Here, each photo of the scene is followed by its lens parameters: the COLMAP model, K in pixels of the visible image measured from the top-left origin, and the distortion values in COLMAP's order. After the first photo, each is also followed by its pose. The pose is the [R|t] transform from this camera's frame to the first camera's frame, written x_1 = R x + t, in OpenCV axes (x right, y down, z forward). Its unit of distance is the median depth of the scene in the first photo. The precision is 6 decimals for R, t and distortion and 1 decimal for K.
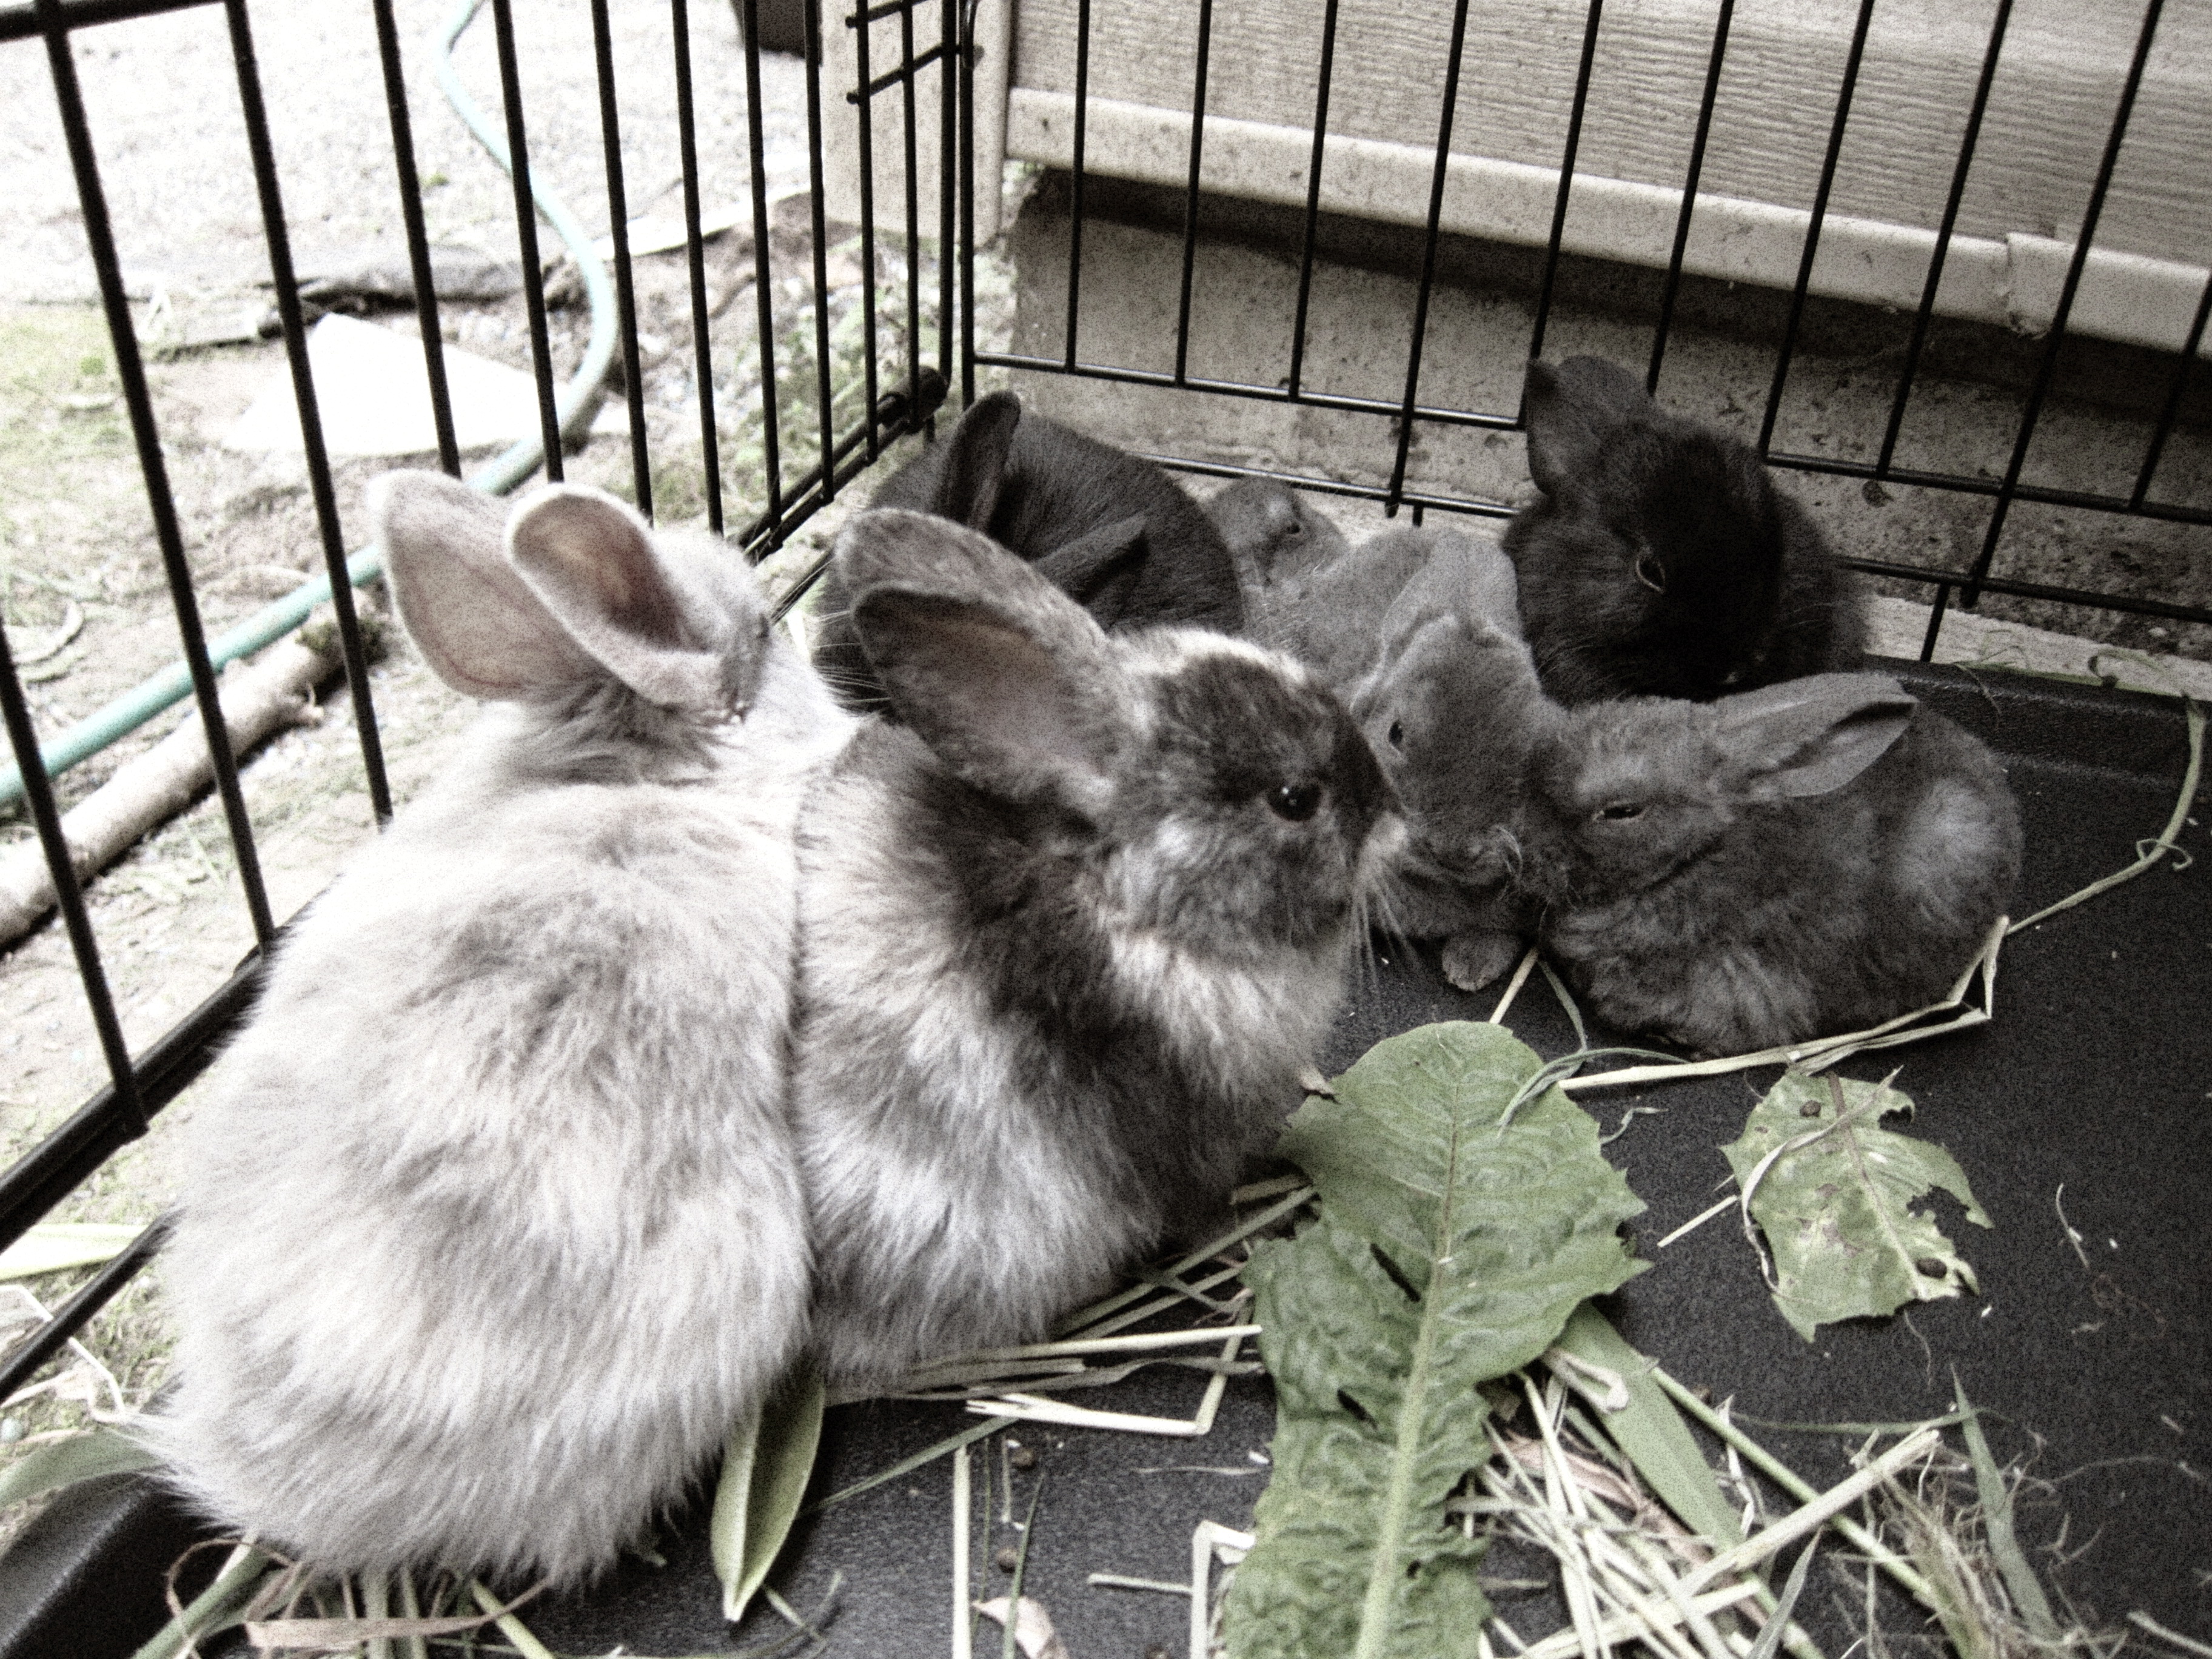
lens RADIAL K [[1830.5, 0, 1105.9], [0, 1830.5, 828.5], [0, 0, 1]] dist [-0.069602, 0.022520]
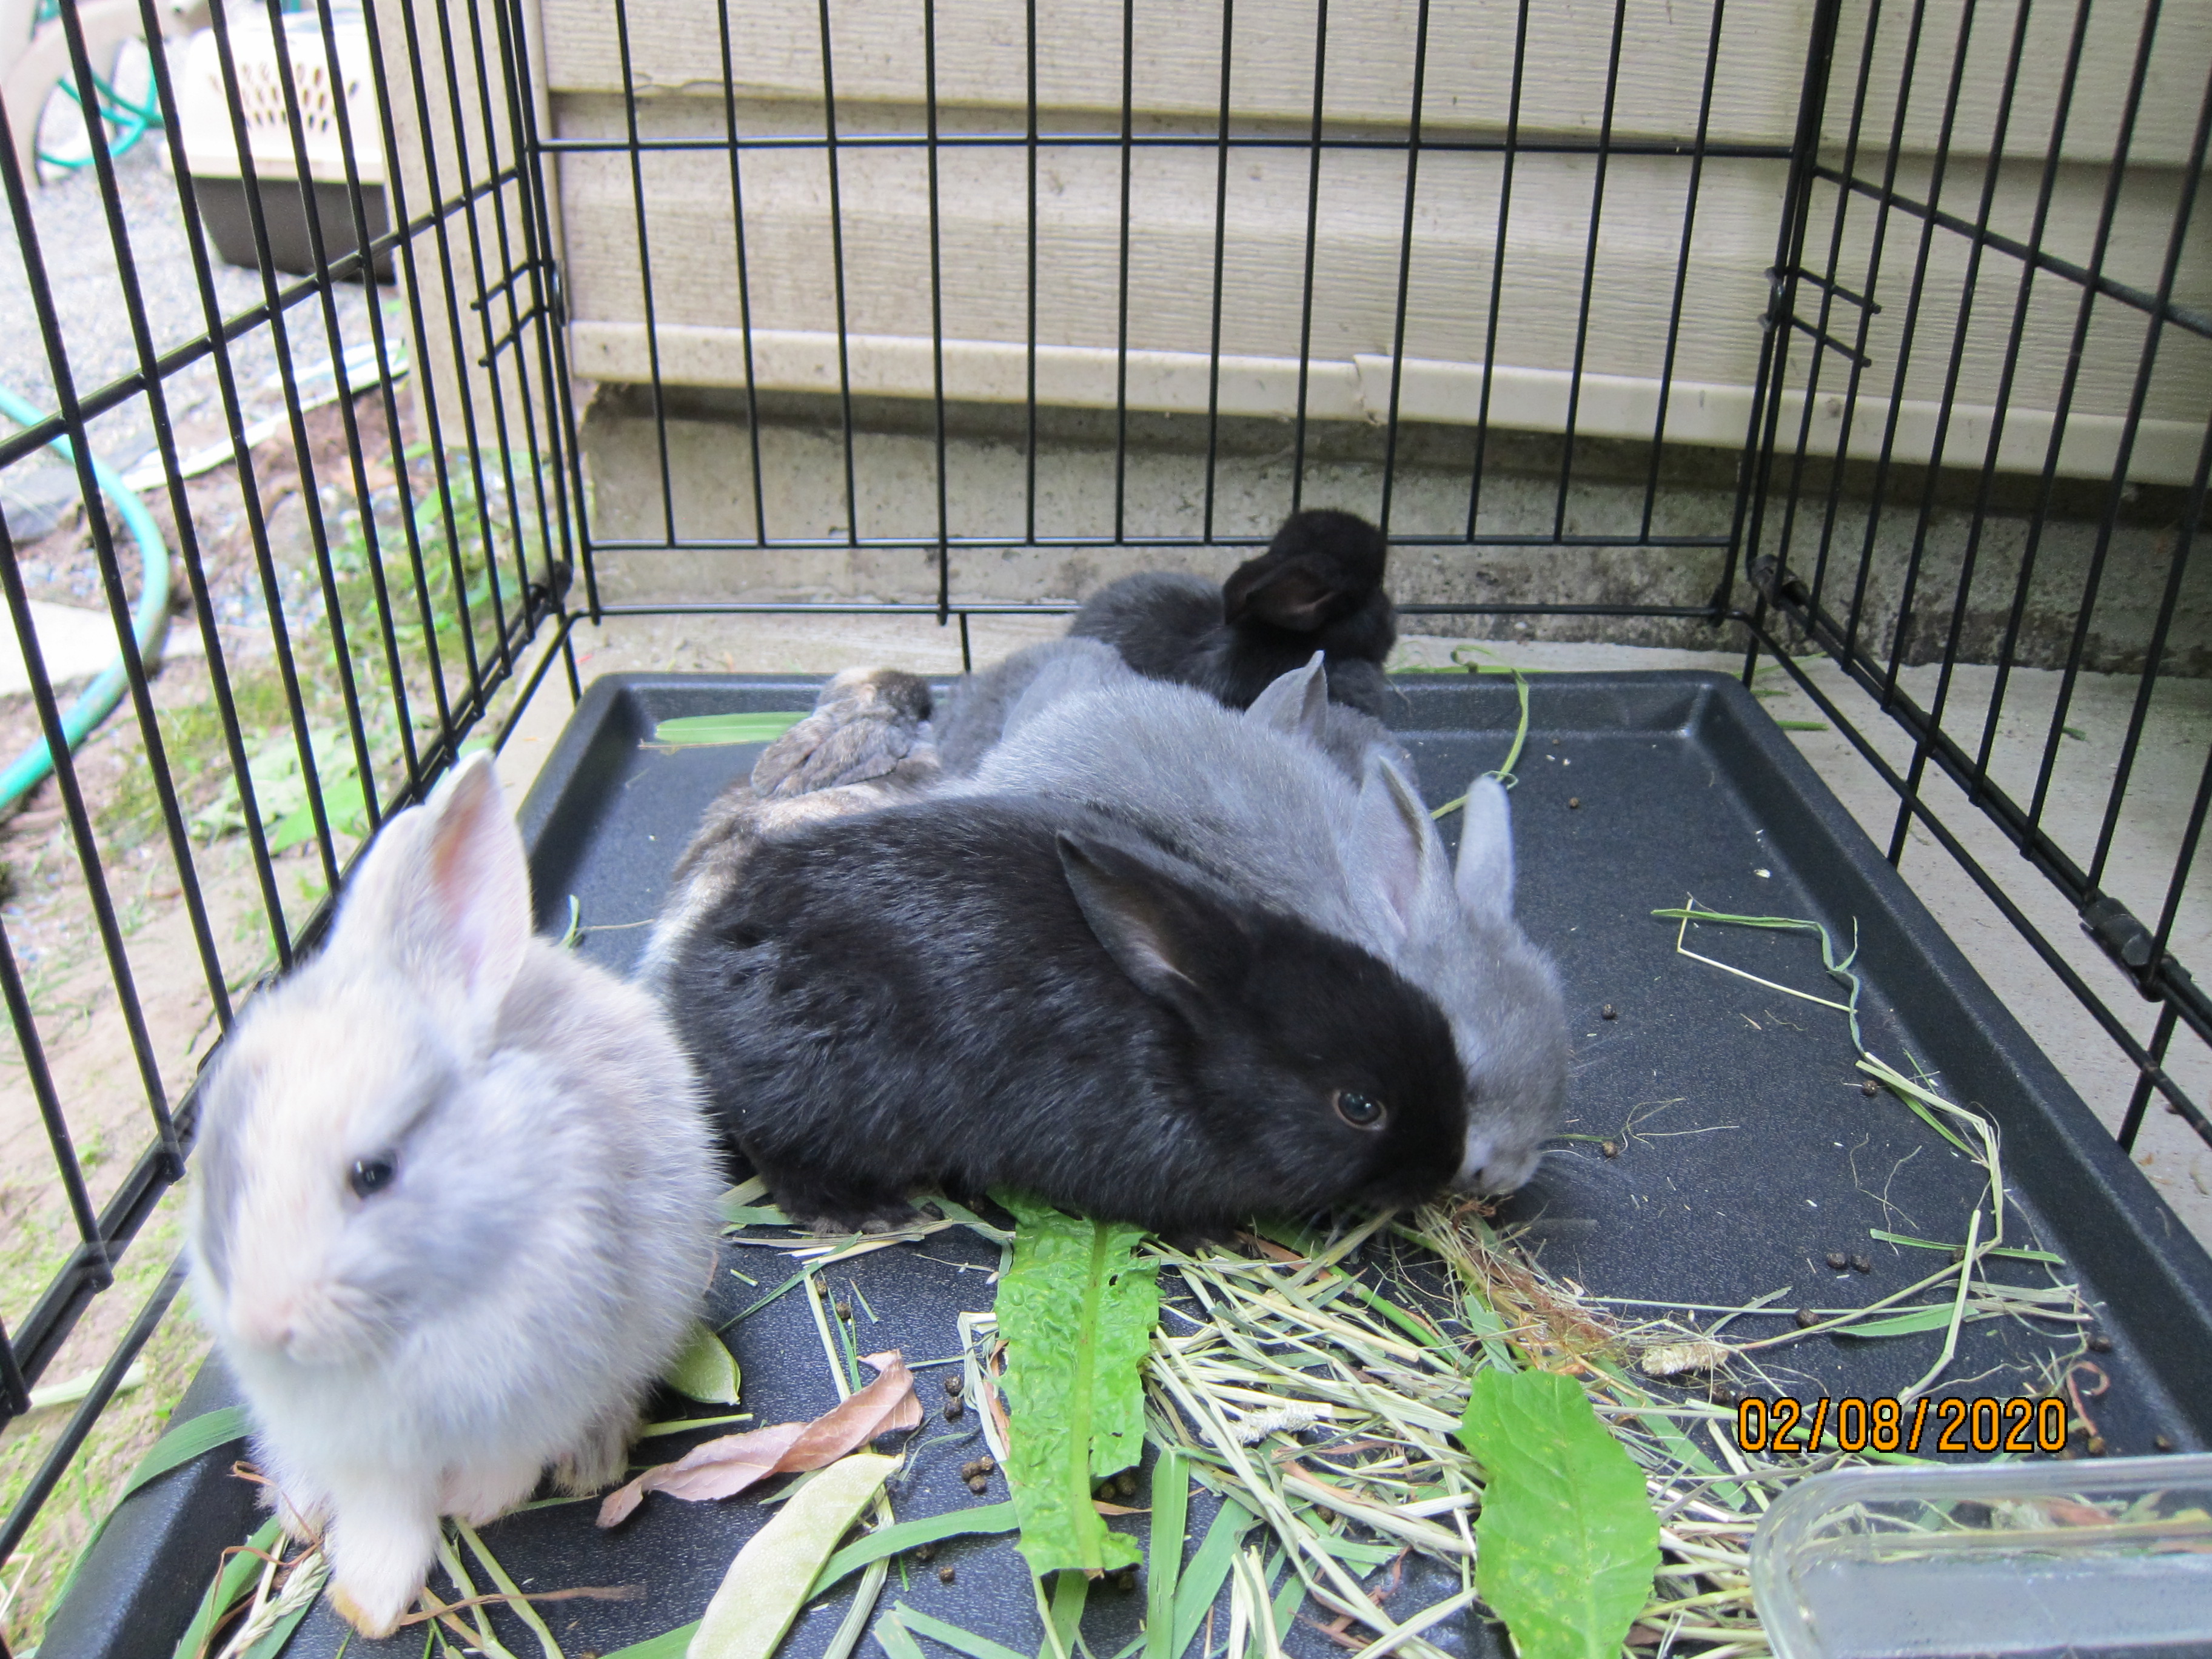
lens RADIAL K [[1830.5, 0, 1120.6], [0, 1830.5, 821.0], [0, 0, 1]] dist [-0.069602, 0.022520]
pose [[0.954737, -0.165157, 0.247386, -0.064102], [0.181547, 0.982361, -0.044812, 0.043084], [-0.235621, 0.087696, 0.967880, -0.255358]]
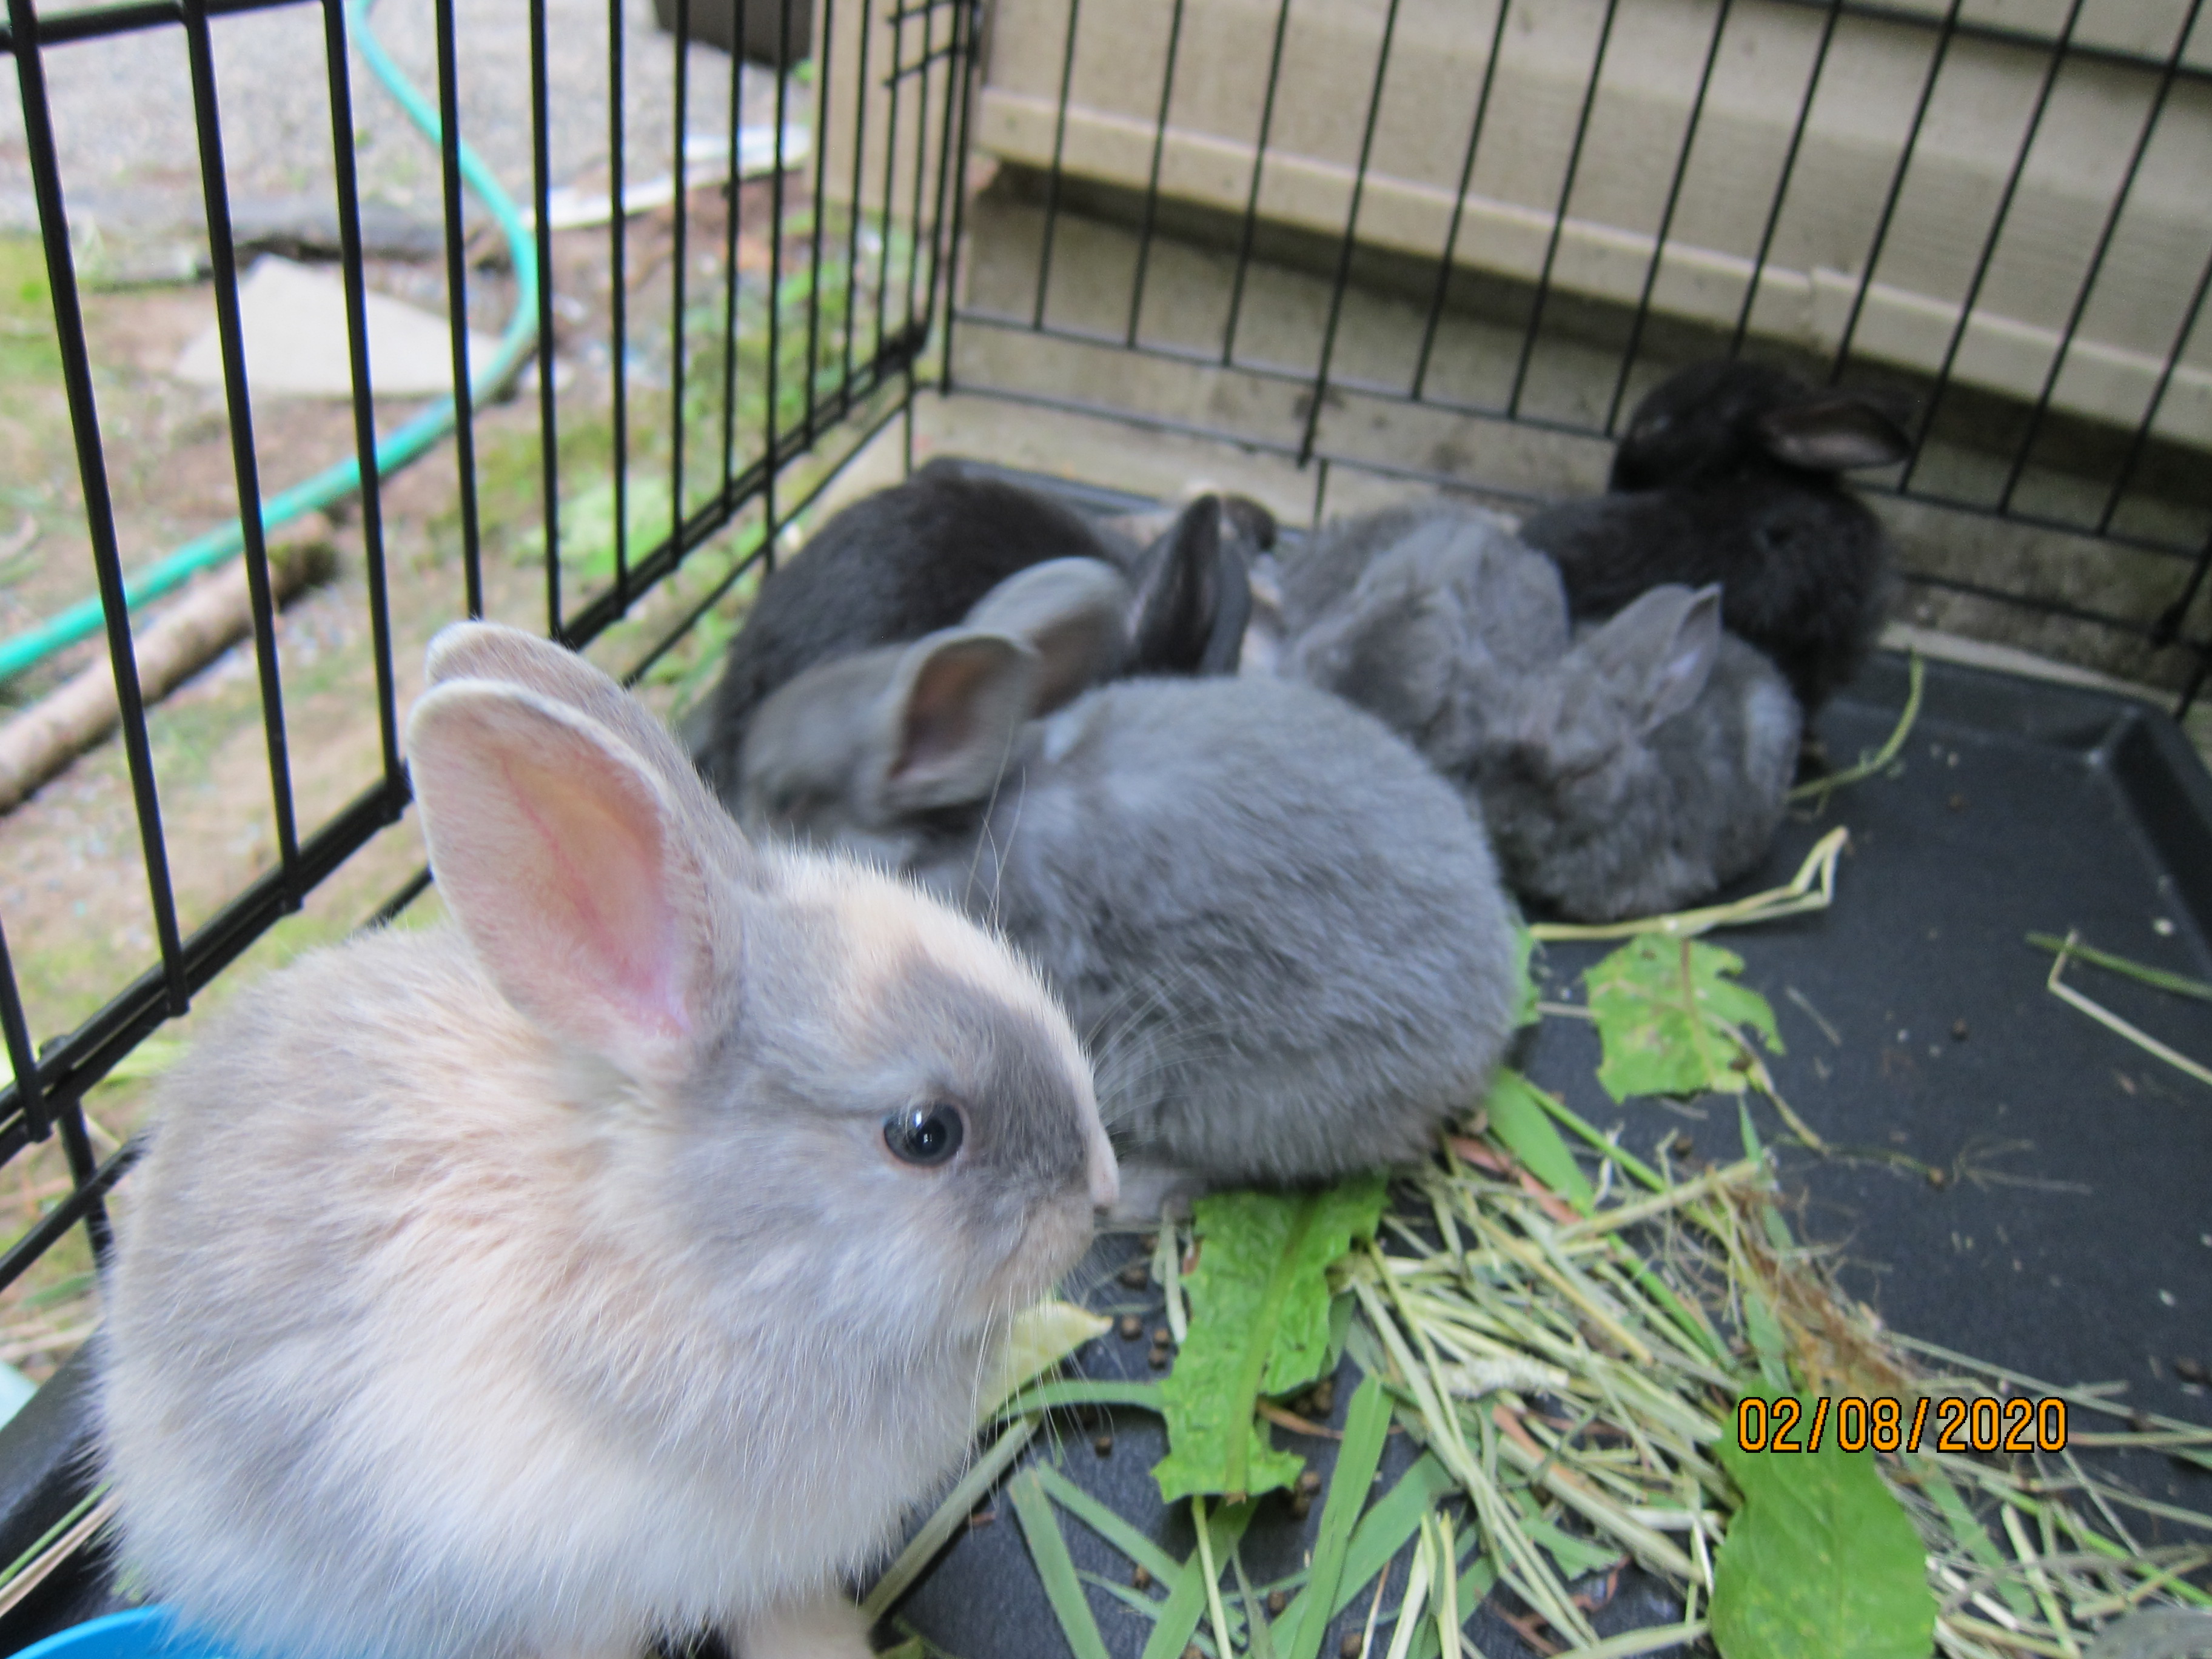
lens RADIAL K [[1830.5, 0, 1117.6], [0, 1830.5, 832.4], [0, 0, 1]] dist [-0.069602, 0.022520]
pose [[0.994530, 0.041287, 0.095948, -0.065808], [-0.040517, 0.999129, -0.009962, 0.077929], [-0.096276, 0.006020, 0.995337, -0.167405]]
